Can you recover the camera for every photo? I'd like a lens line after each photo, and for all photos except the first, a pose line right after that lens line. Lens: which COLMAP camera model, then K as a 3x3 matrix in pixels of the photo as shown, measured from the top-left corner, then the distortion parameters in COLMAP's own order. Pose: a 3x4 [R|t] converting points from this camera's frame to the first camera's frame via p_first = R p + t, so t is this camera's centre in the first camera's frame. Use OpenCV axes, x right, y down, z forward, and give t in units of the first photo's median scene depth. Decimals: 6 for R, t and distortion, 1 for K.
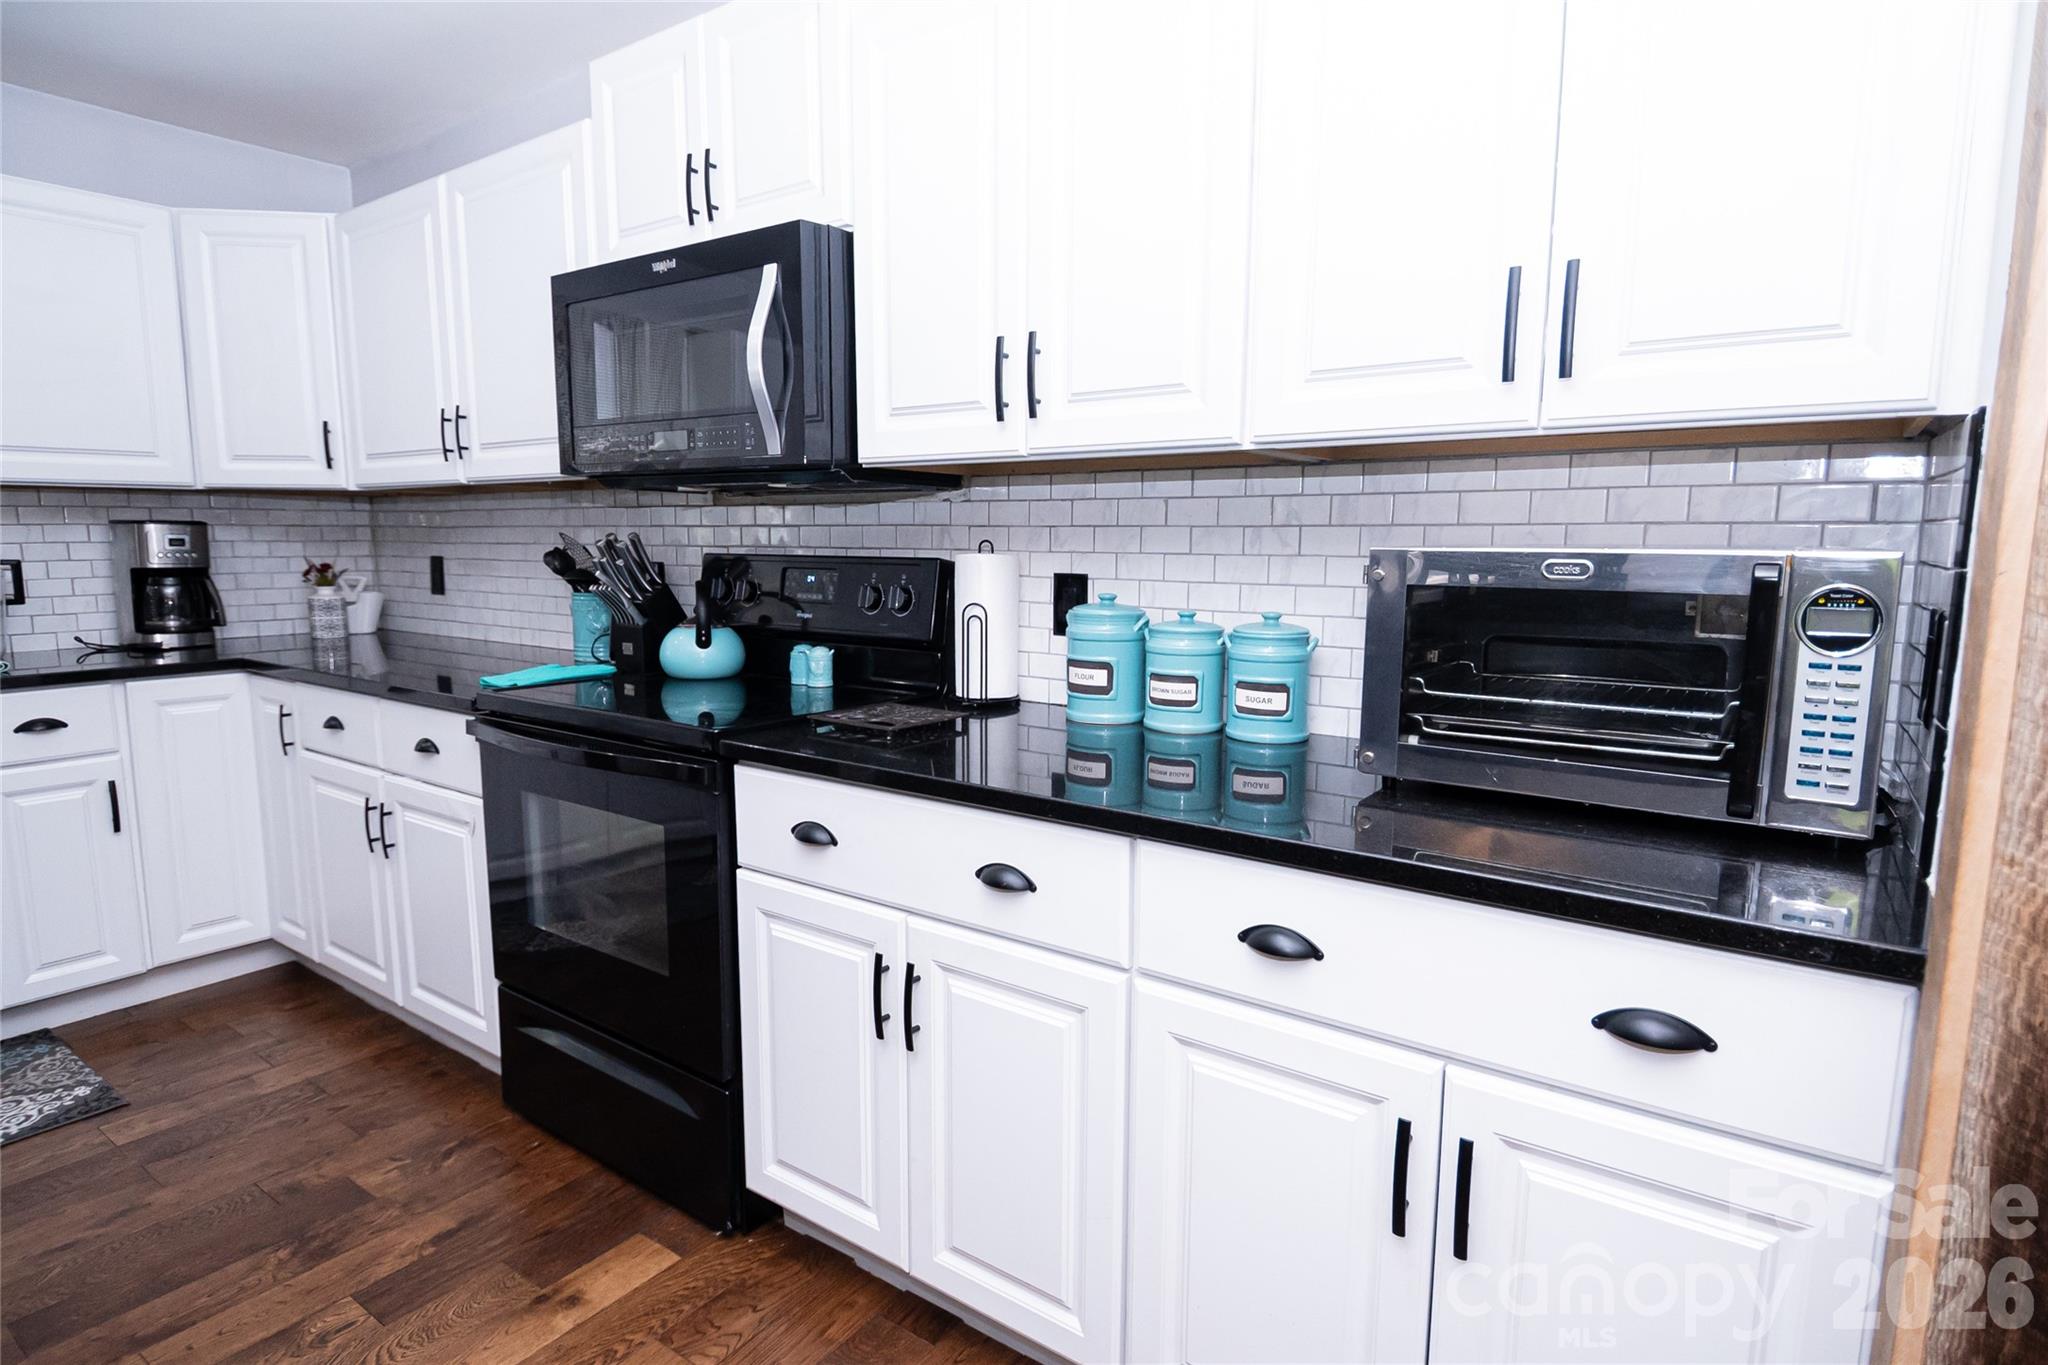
lens RADIAL K [[1072.6, 0, 1024.0], [0, 1072.6, 682.5], [0, 0, 1]] dist [0.015900, -0.025496]
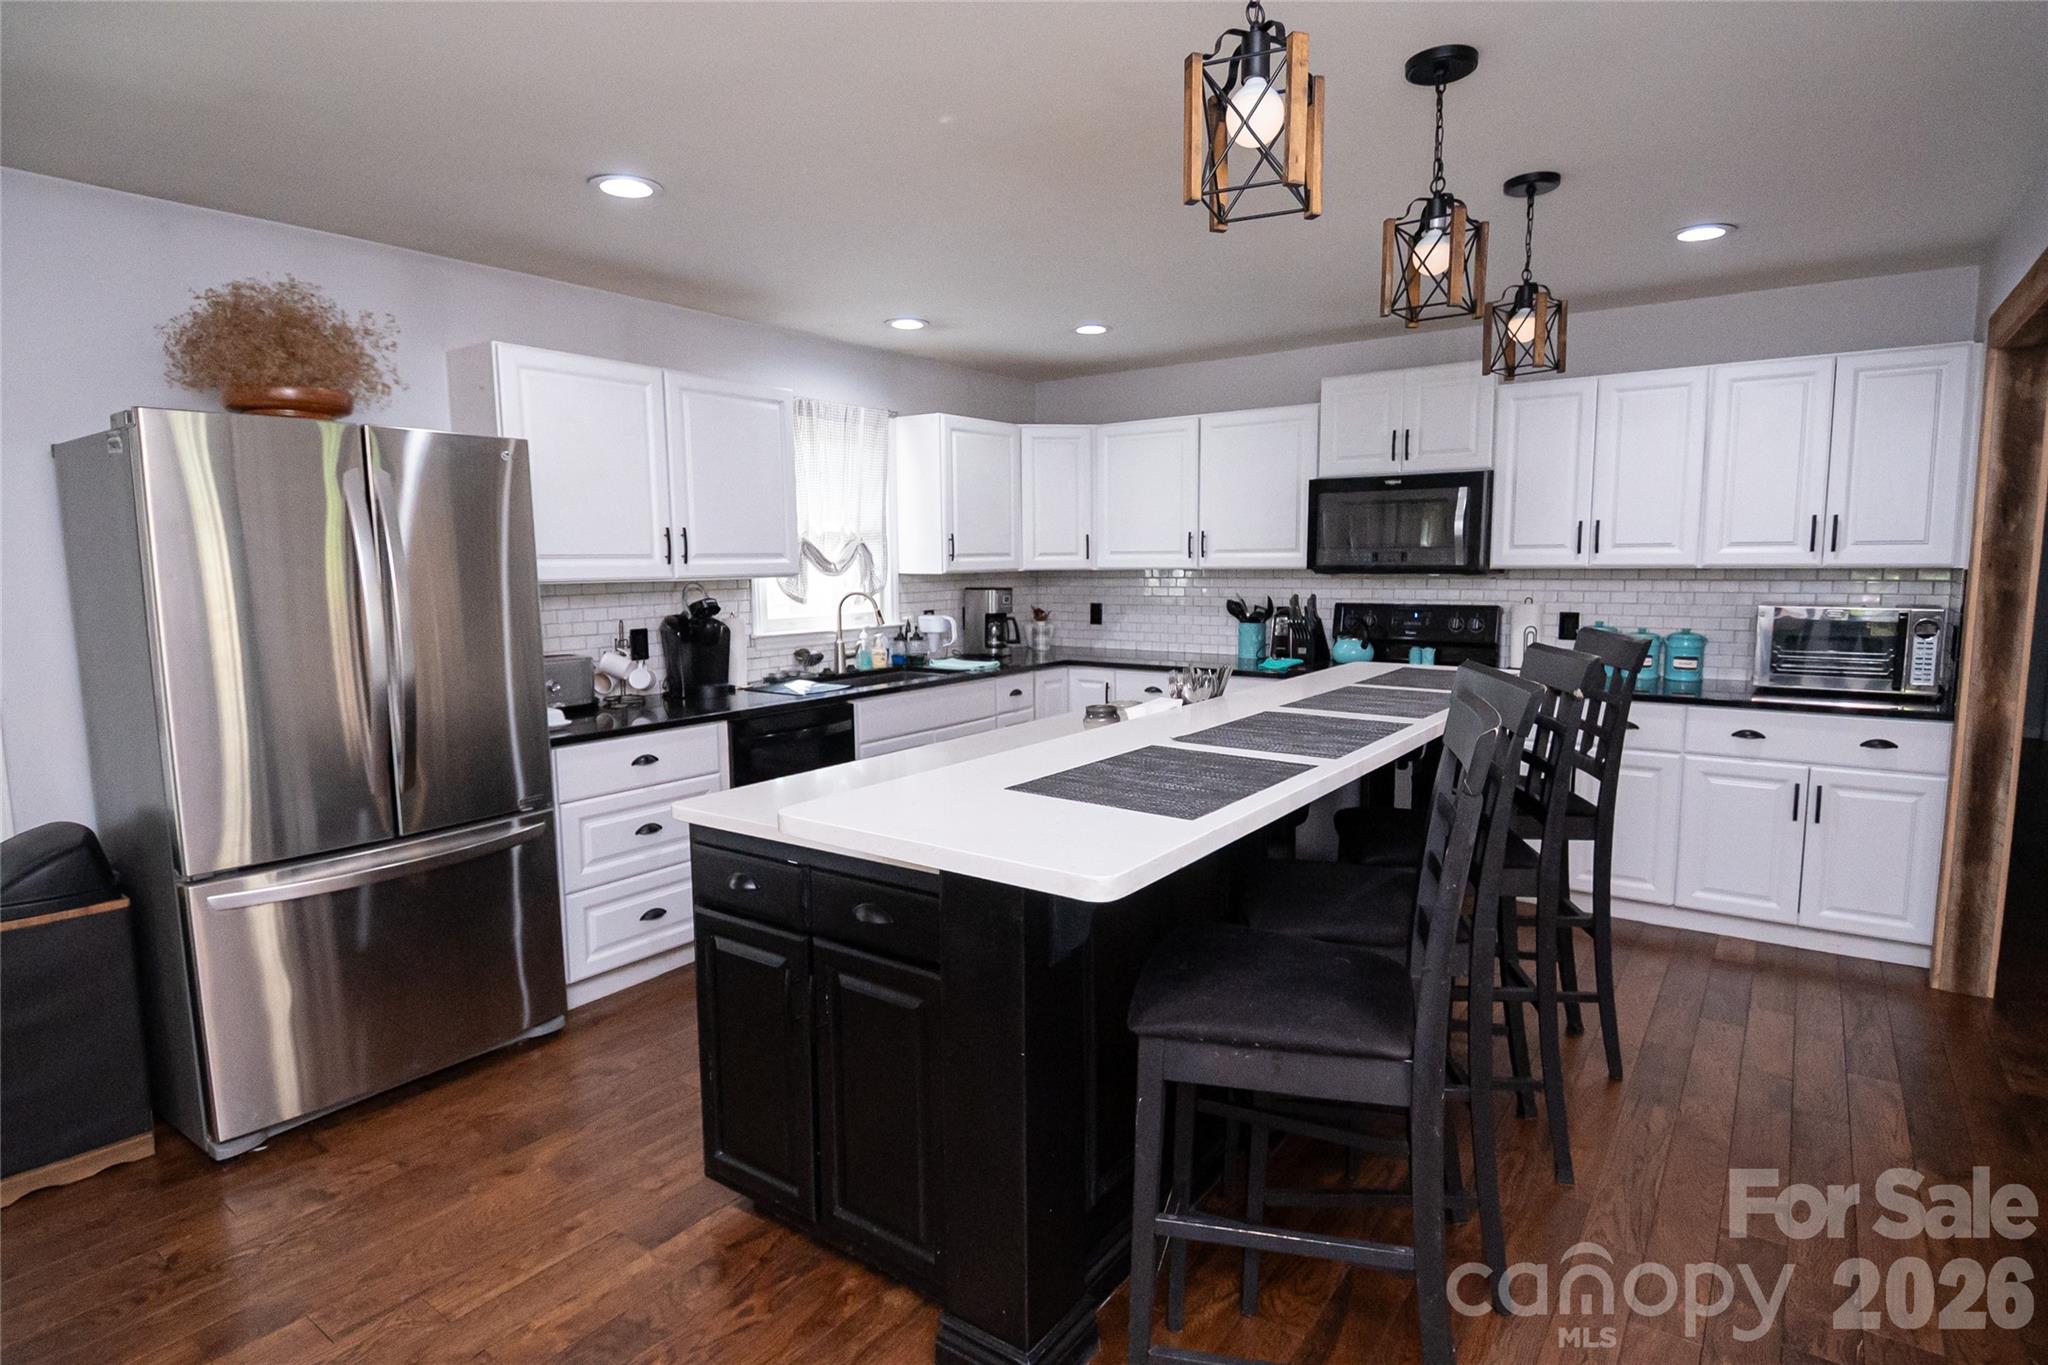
lens RADIAL K [[1072.6, 0, 1024.0], [0, 1072.6, 682.5], [0, 0, 1]] dist [0.015900, -0.025496]
pose [[0.999732, -0.013628, -0.018699, -0.808887], [0.013336, 0.999789, -0.015623, 0.049668], [0.018907, 0.015370, 0.999703, -0.969467]]
